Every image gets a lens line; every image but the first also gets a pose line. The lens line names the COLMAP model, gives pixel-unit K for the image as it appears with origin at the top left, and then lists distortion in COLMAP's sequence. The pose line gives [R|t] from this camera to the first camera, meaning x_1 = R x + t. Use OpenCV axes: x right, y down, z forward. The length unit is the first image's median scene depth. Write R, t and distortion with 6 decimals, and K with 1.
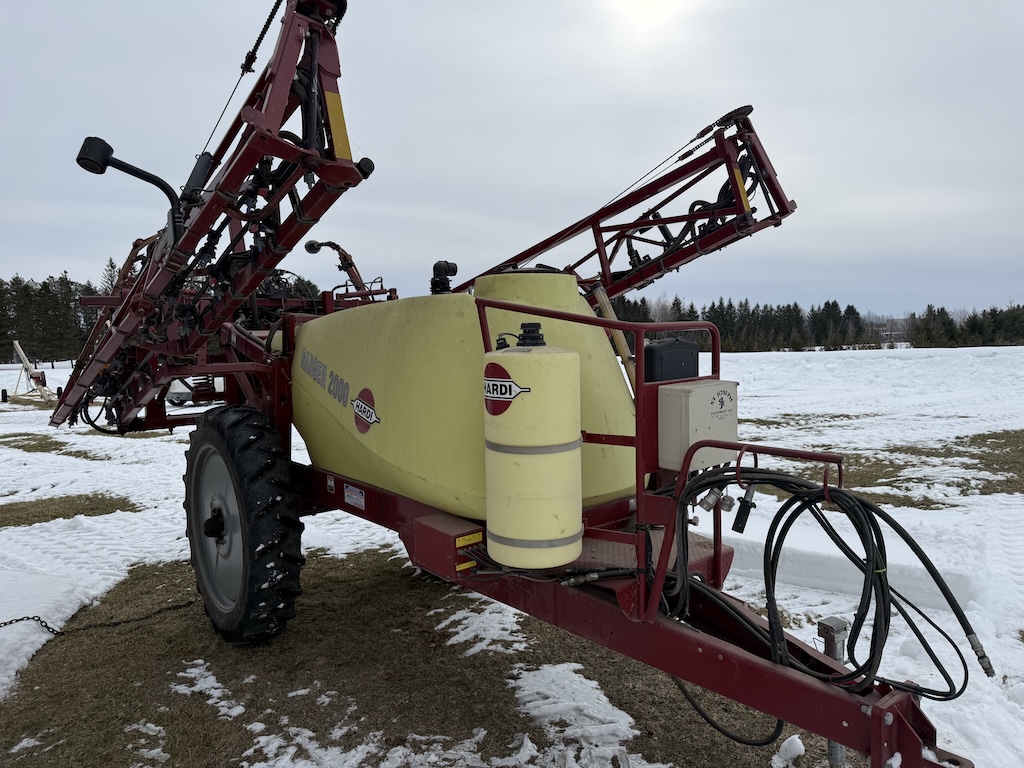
lens RADIAL K [[745.8, 0, 512.0], [0, 745.8, 384.0], [0, 0, 1]] dist [0.031943, -0.007527]
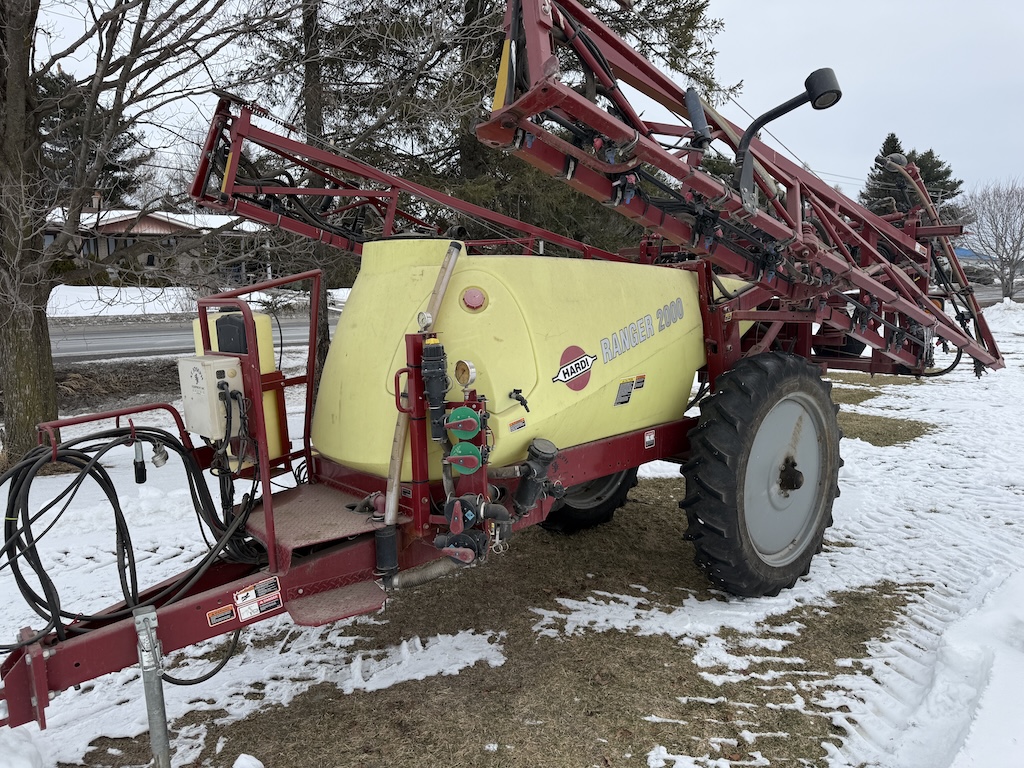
lens RADIAL K [[745.8, 0, 512.0], [0, 745.8, 384.0], [0, 0, 1]] dist [0.031943, -0.007527]
pose [[0.085669, 0.197238, -0.976605, 0.839954], [-0.071096, 0.978920, 0.191469, -0.126094], [0.993784, 0.053029, 0.097886, 0.829559]]
